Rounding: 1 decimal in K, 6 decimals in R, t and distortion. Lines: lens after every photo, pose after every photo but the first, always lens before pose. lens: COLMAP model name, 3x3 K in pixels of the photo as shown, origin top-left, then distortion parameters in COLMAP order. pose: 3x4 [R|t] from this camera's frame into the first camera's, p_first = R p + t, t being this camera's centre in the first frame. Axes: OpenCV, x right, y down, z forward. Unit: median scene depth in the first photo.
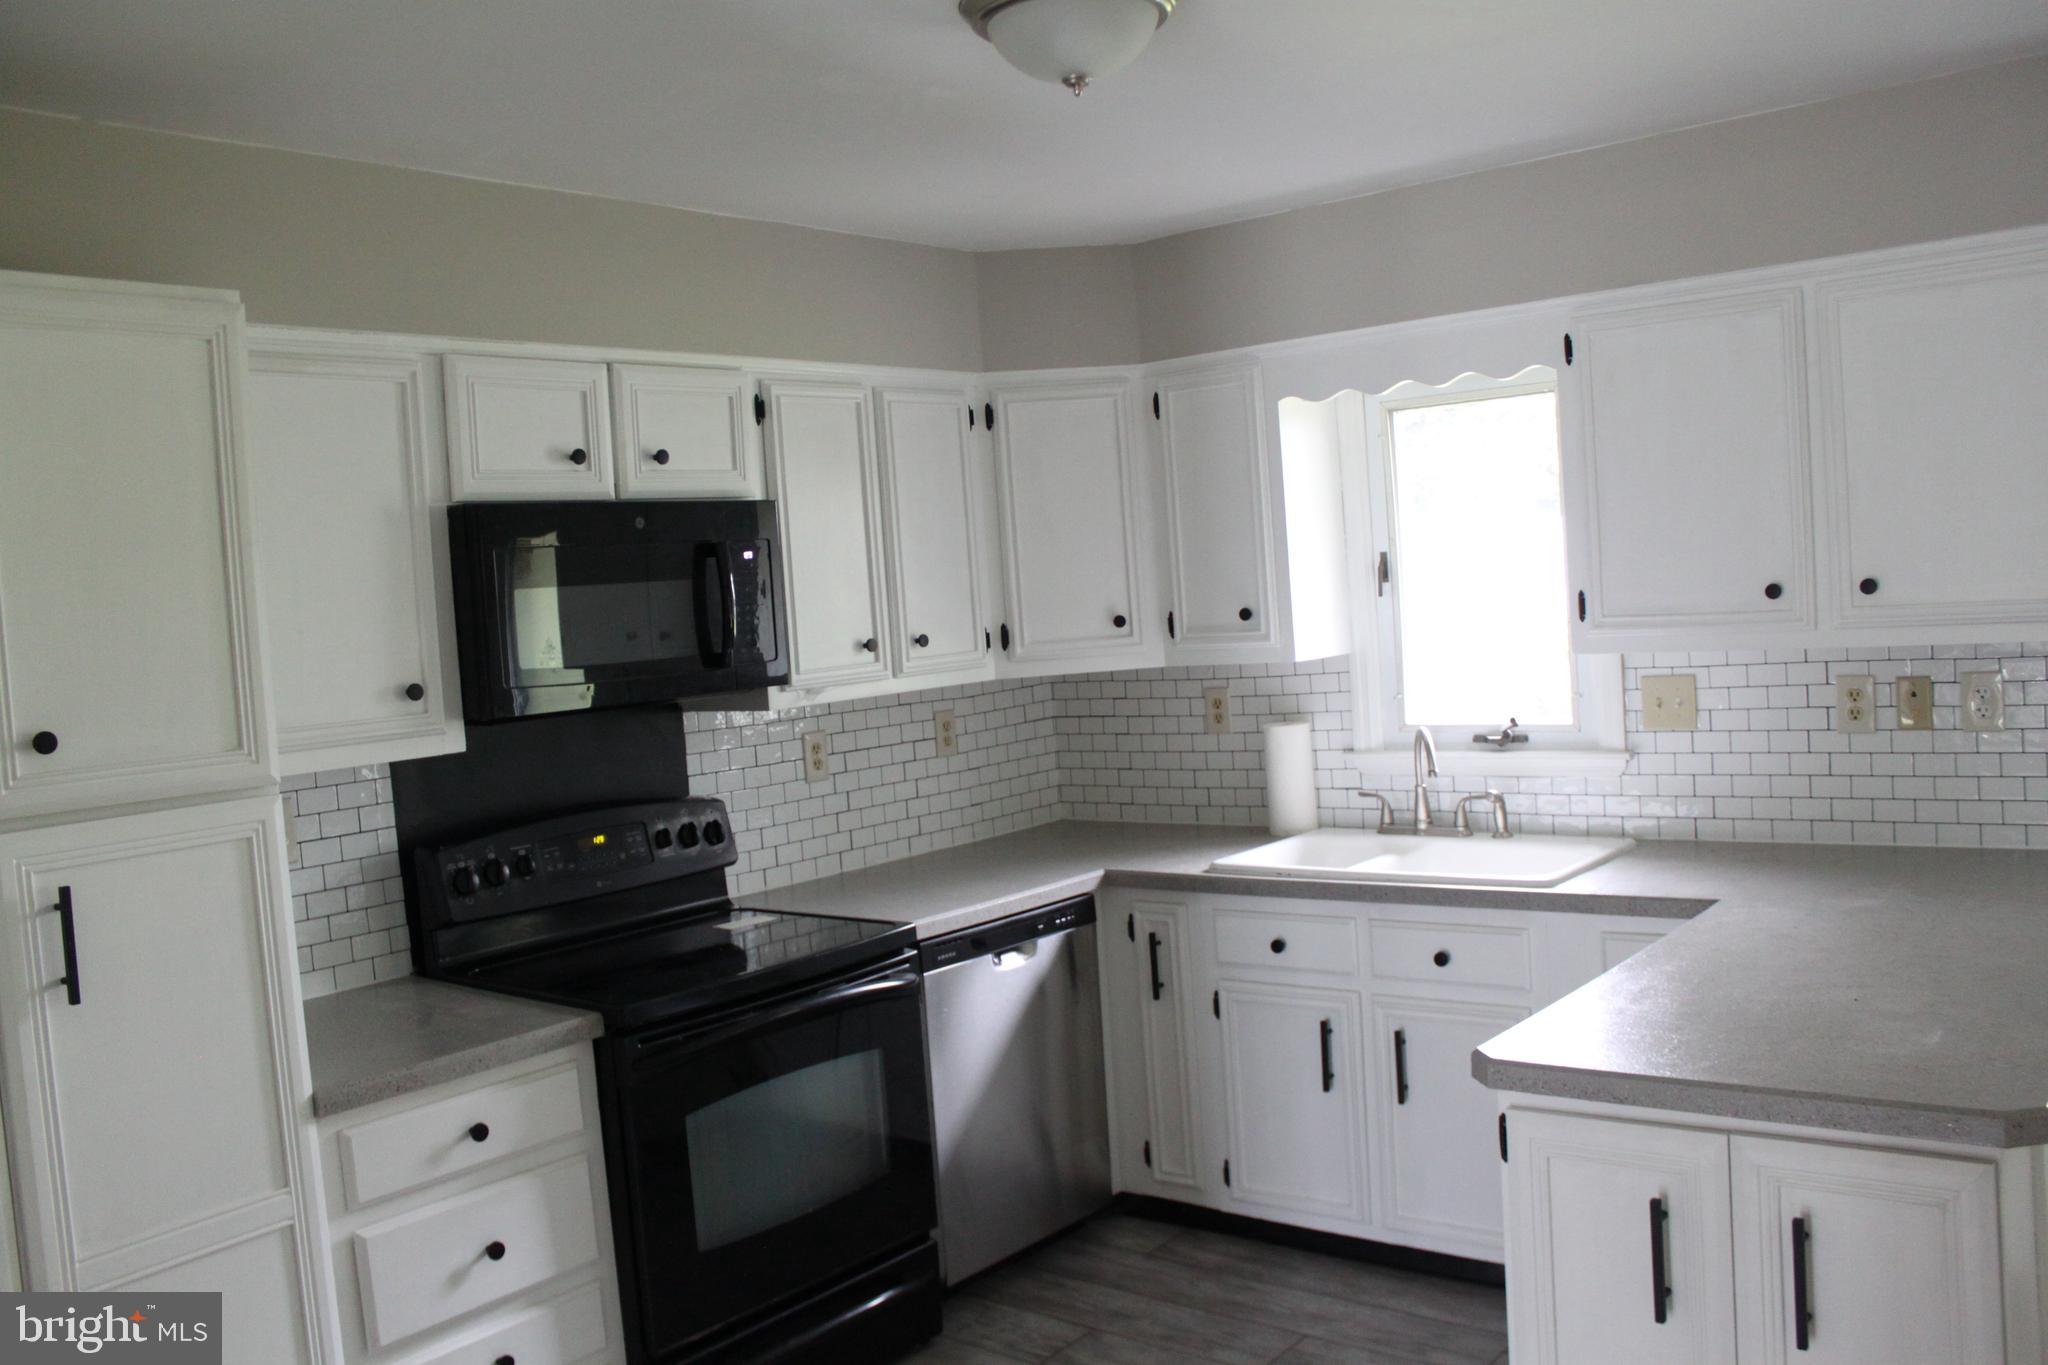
lens RADIAL K [[1699.1, 0, 1006.3], [0, 1699.1, 686.1], [0, 0, 1]] dist [-0.165197, 0.162506]
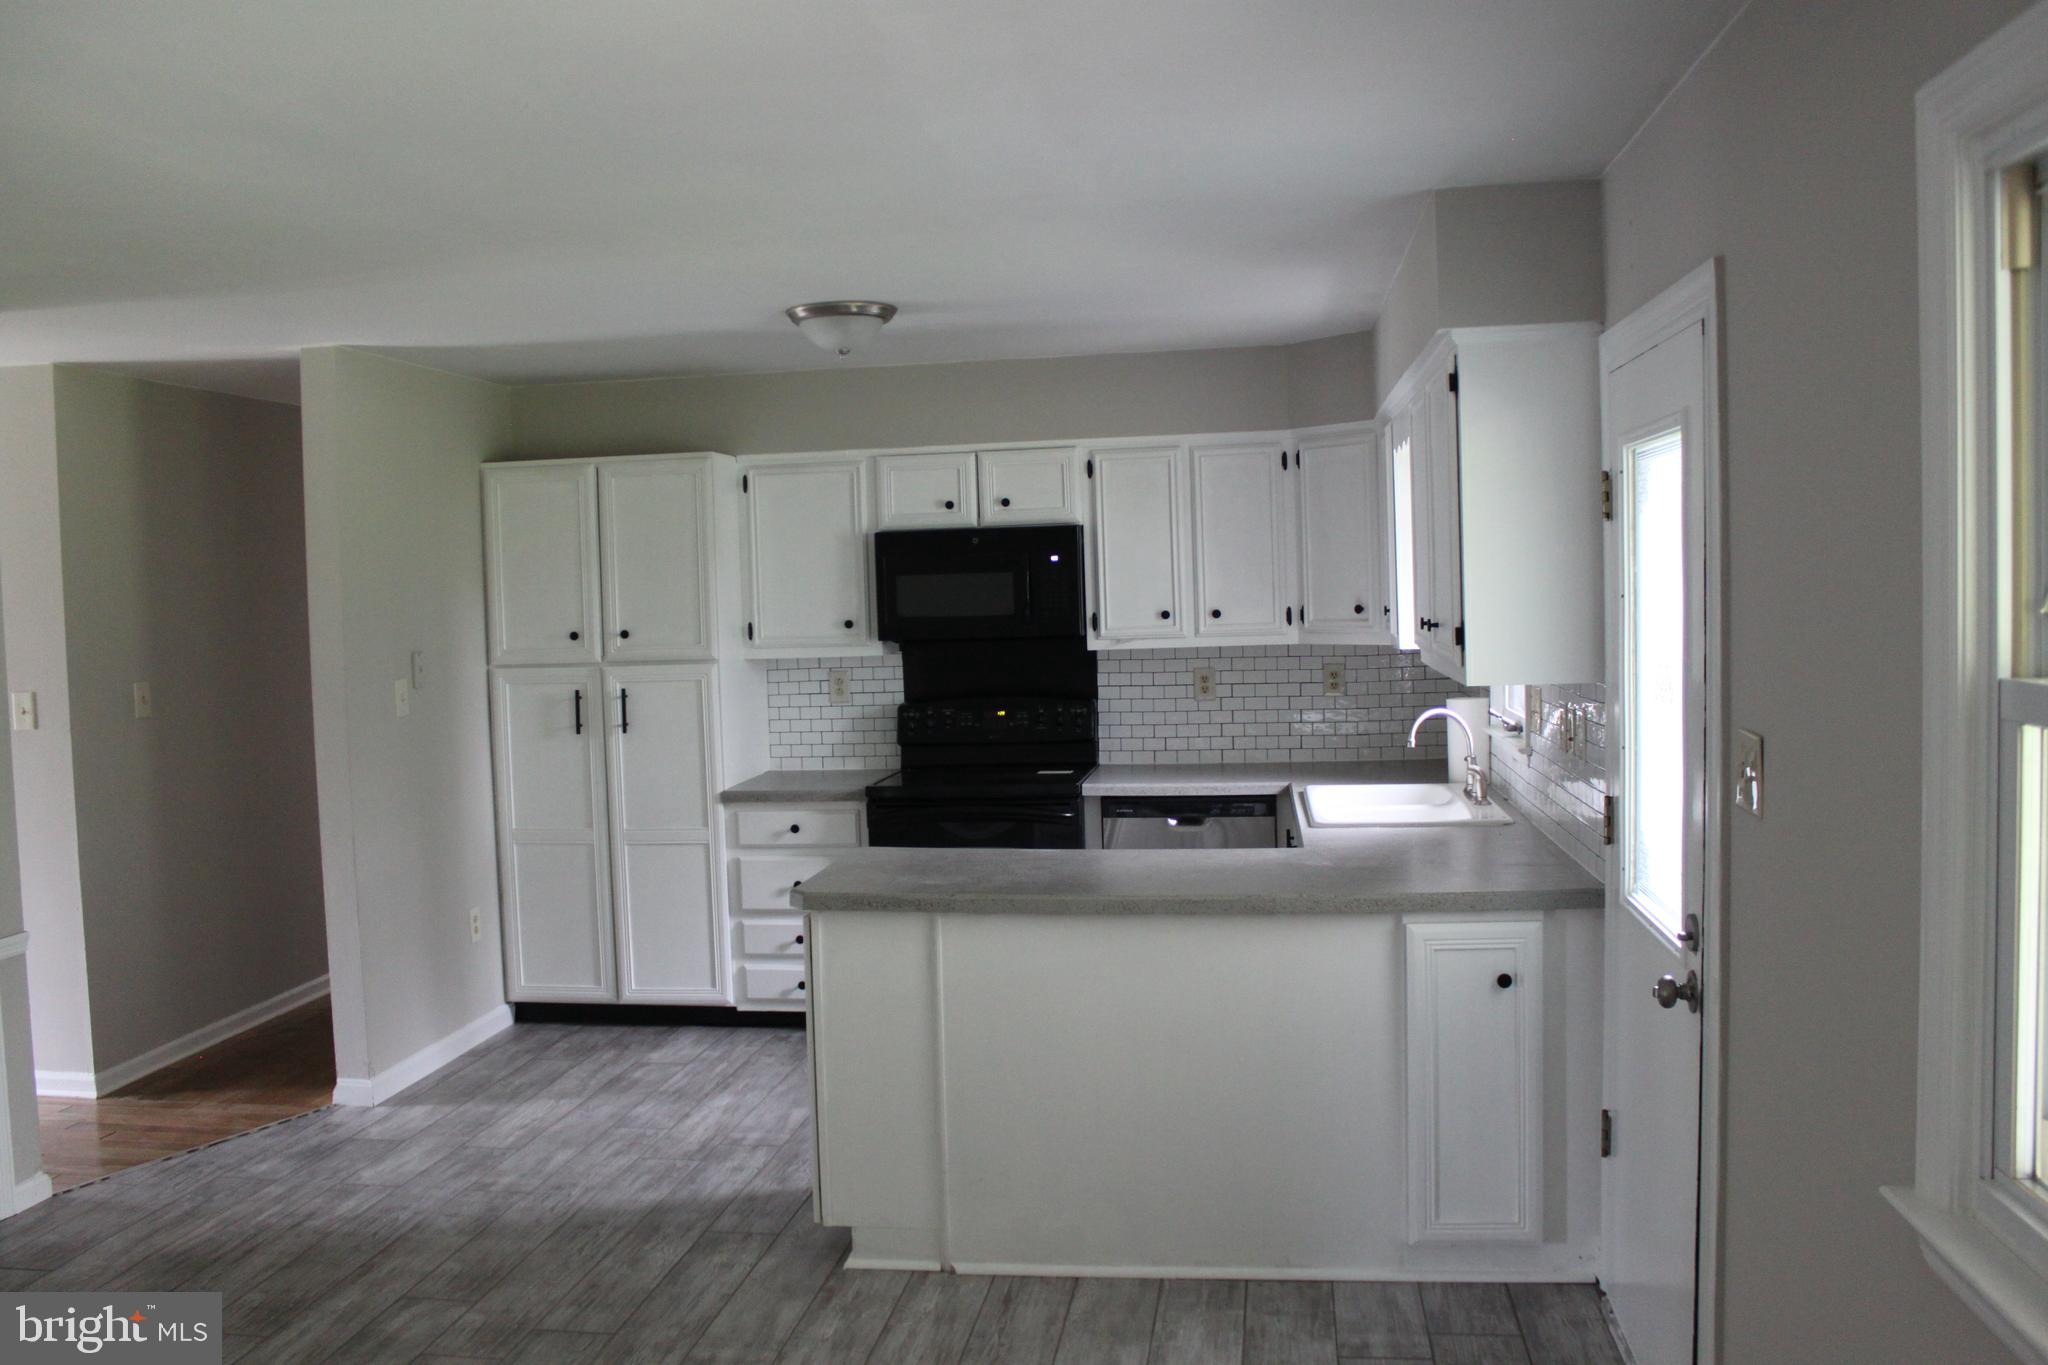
lens RADIAL K [[1699.1, 0, 1006.3], [0, 1699.1, 686.1], [0, 0, 1]] dist [-0.165197, 0.162506]
pose [[0.517873, 0.104695, -0.849027, 1.250234], [-0.052035, 0.994500, 0.090894, -0.098800], [0.853874, -0.002892, 0.520472, 0.059890]]
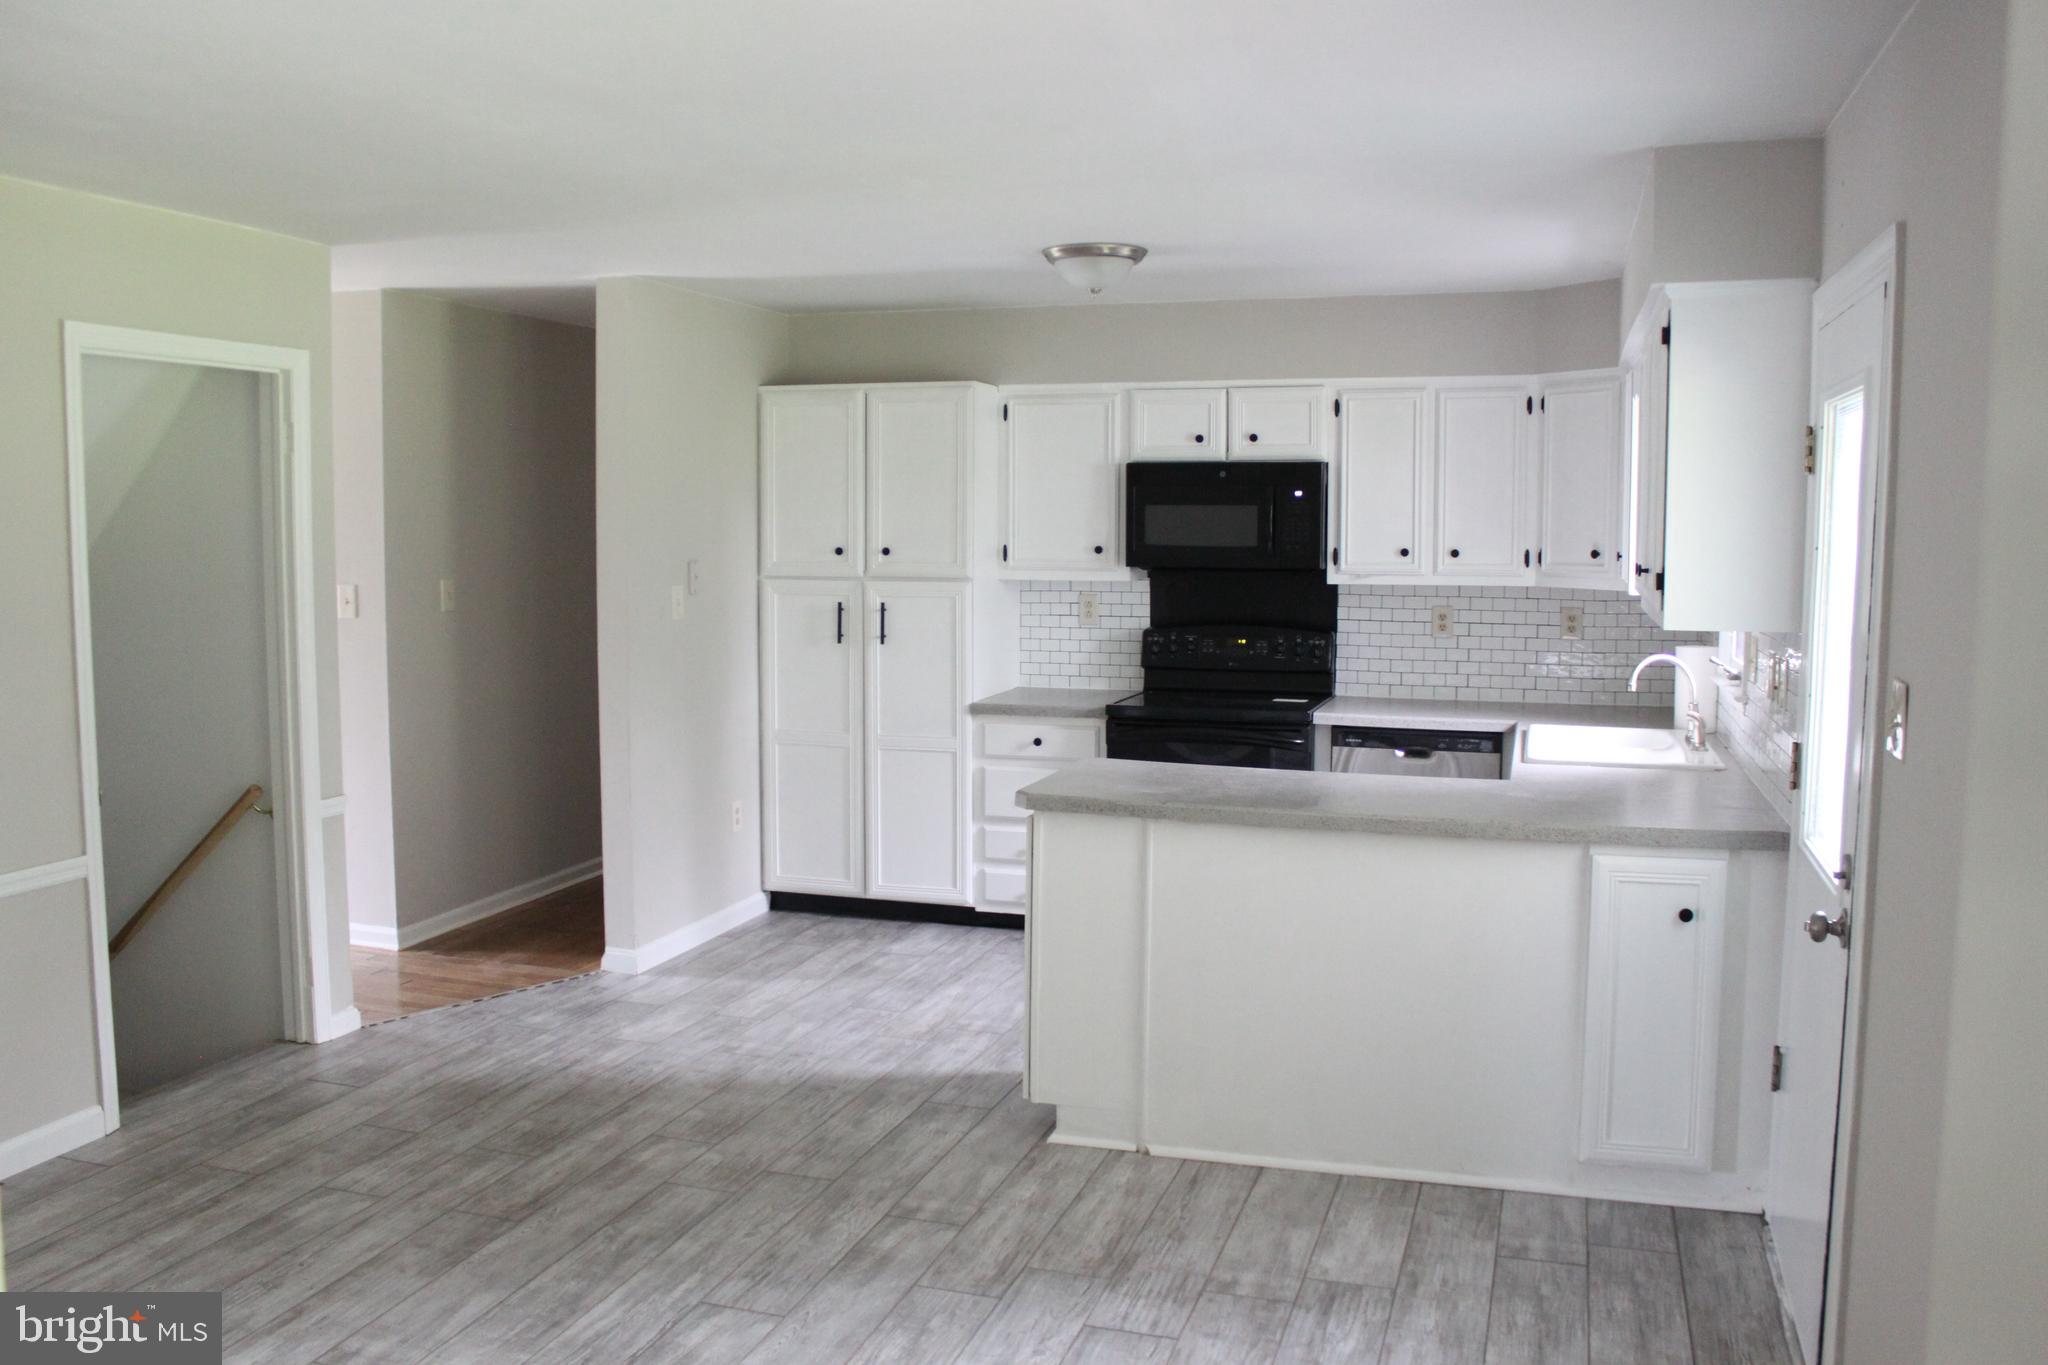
lens RADIAL K [[1712.1, 0, 1019.0], [0, 1712.1, 672.3], [0, 0, 1]] dist [-0.150735, 0.145396]
pose [[0.375084, 0.153070, -0.914266, 1.345993], [-0.079029, 0.987962, 0.132986, -0.102673], [0.923616, 0.022373, 0.382666, 0.050278]]
